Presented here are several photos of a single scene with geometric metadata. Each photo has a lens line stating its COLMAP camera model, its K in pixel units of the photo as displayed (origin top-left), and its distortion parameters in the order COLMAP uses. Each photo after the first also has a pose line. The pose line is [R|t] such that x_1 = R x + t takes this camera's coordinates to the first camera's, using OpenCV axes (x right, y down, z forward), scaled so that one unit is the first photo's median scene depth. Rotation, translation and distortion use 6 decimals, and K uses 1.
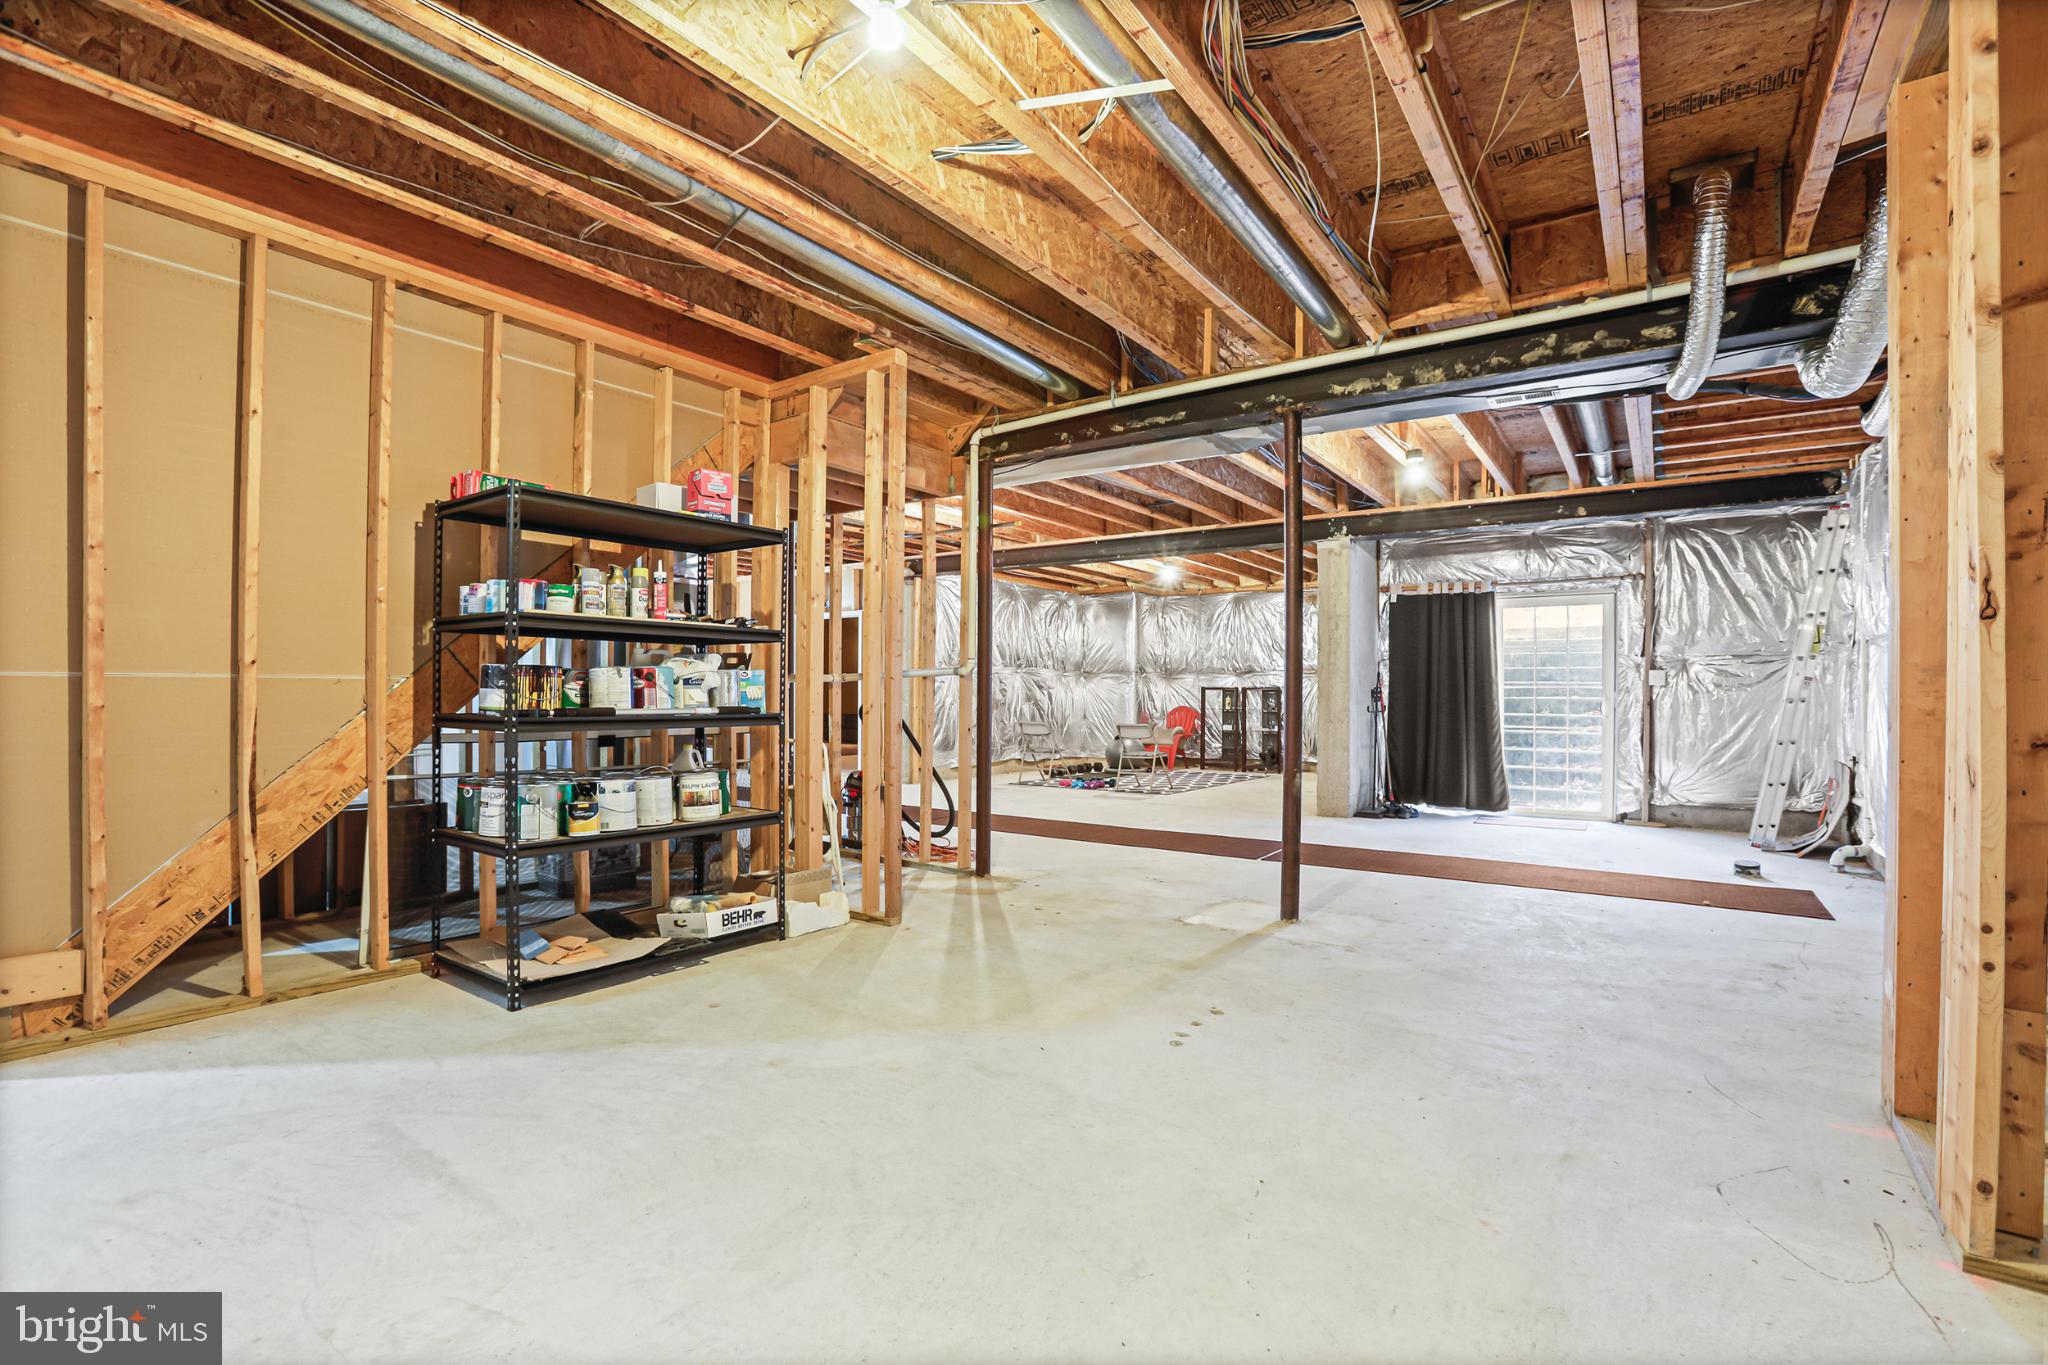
lens RADIAL K [[935.0, 0, 1018.0], [0, 935.0, 682.9], [0, 0, 1]] dist [-0.064880, 0.018629]
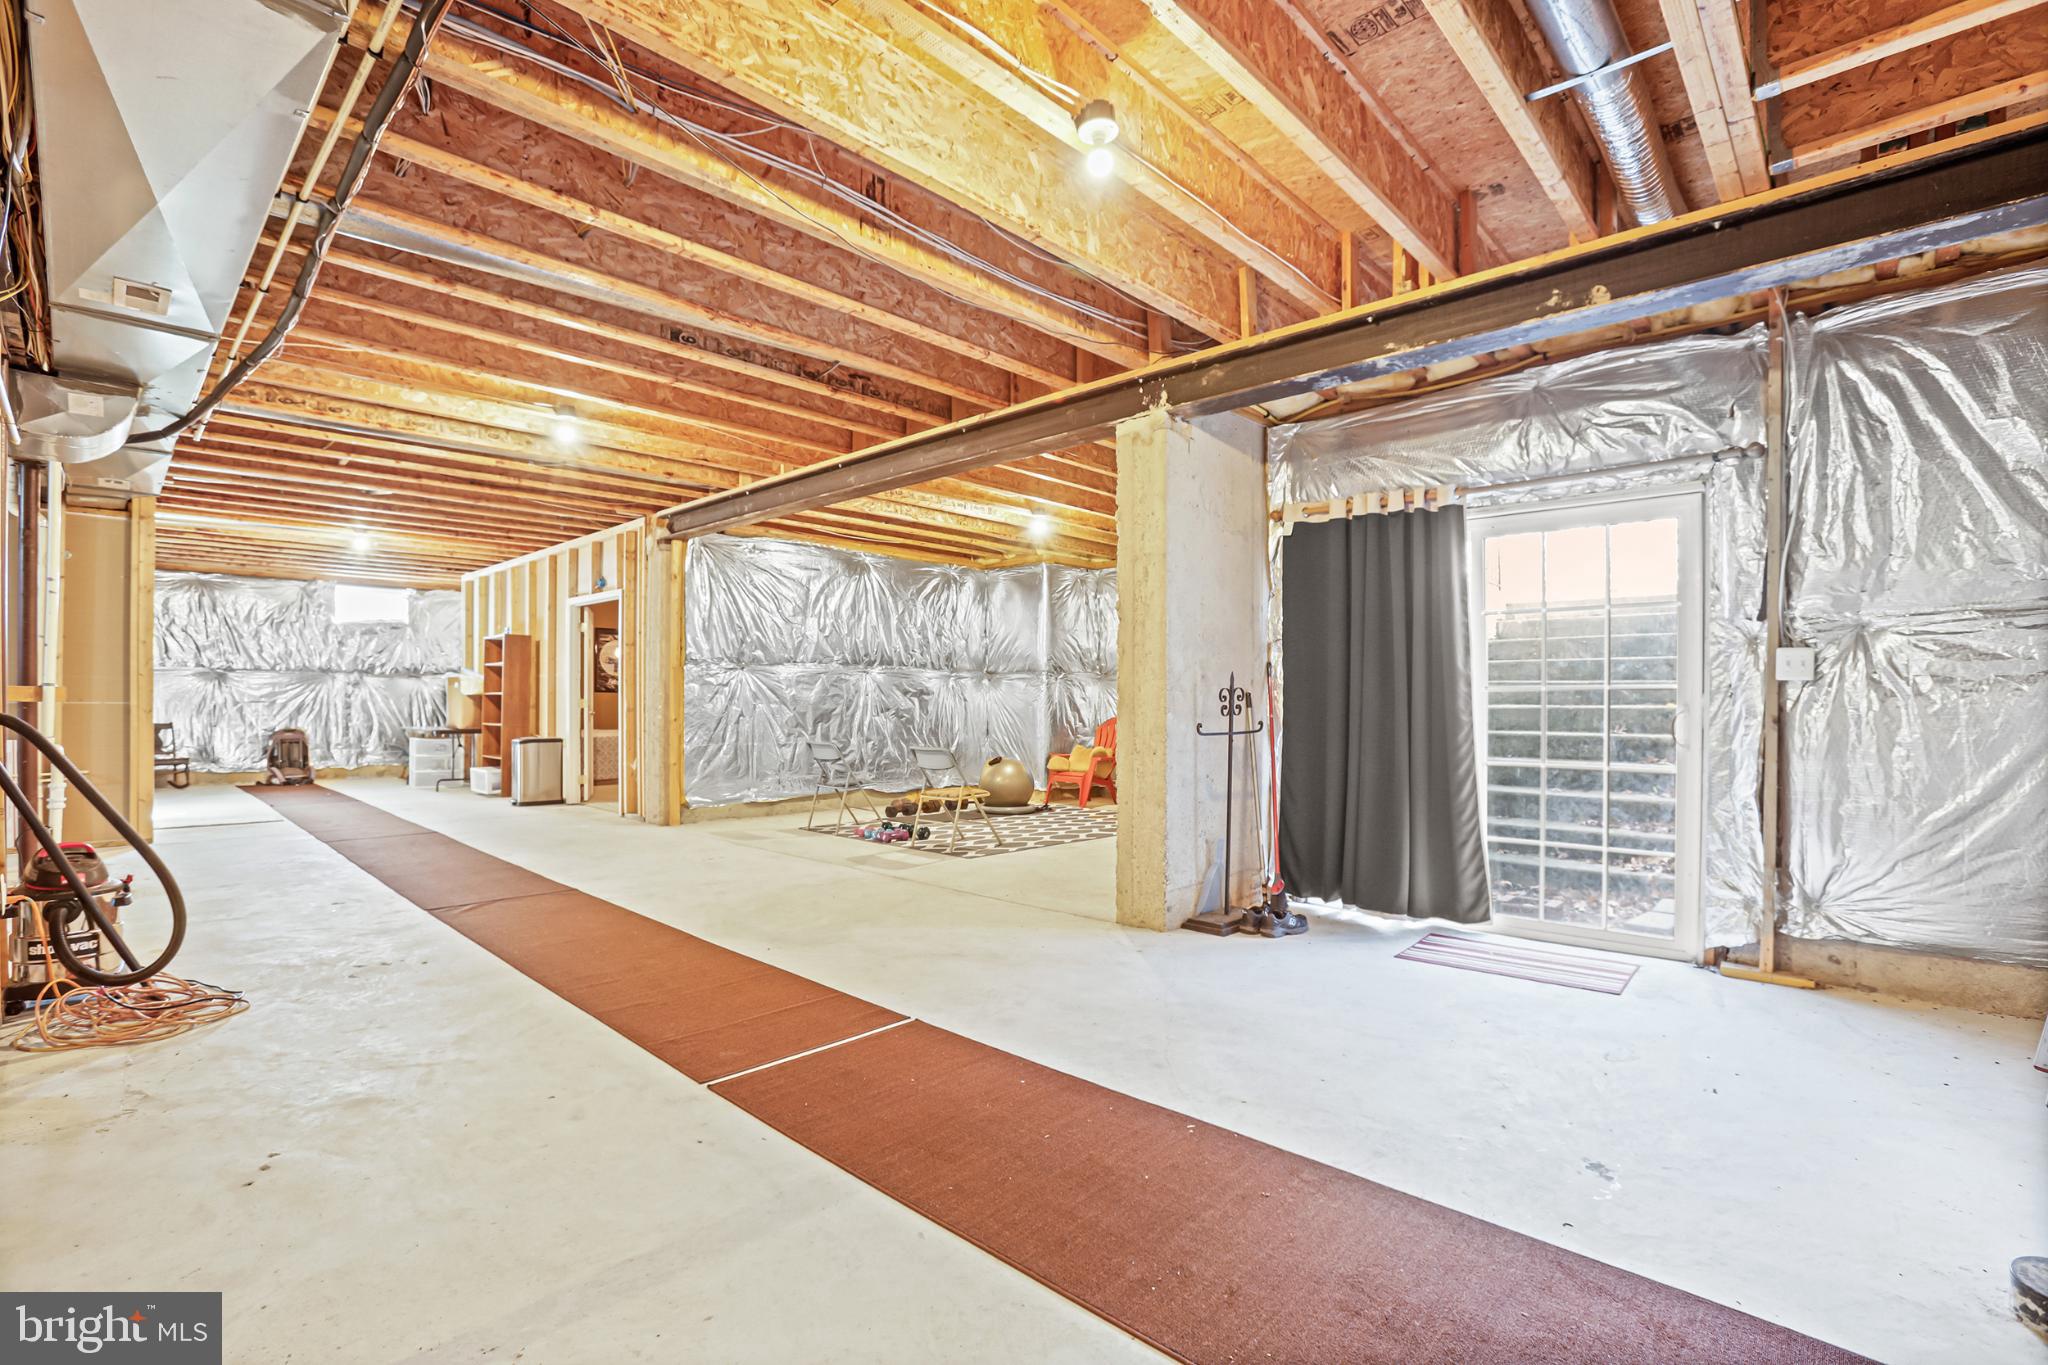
lens RADIAL K [[935.0, 0, 1017.8], [0, 935.0, 696.3], [0, 0, 1]] dist [-0.064880, 0.018629]
pose [[0.990107, -0.003757, -0.140264, 0.366737], [0.004636, 0.999972, 0.005942, 0.005942], [0.140238, -0.006533, 0.990096, 0.479874]]
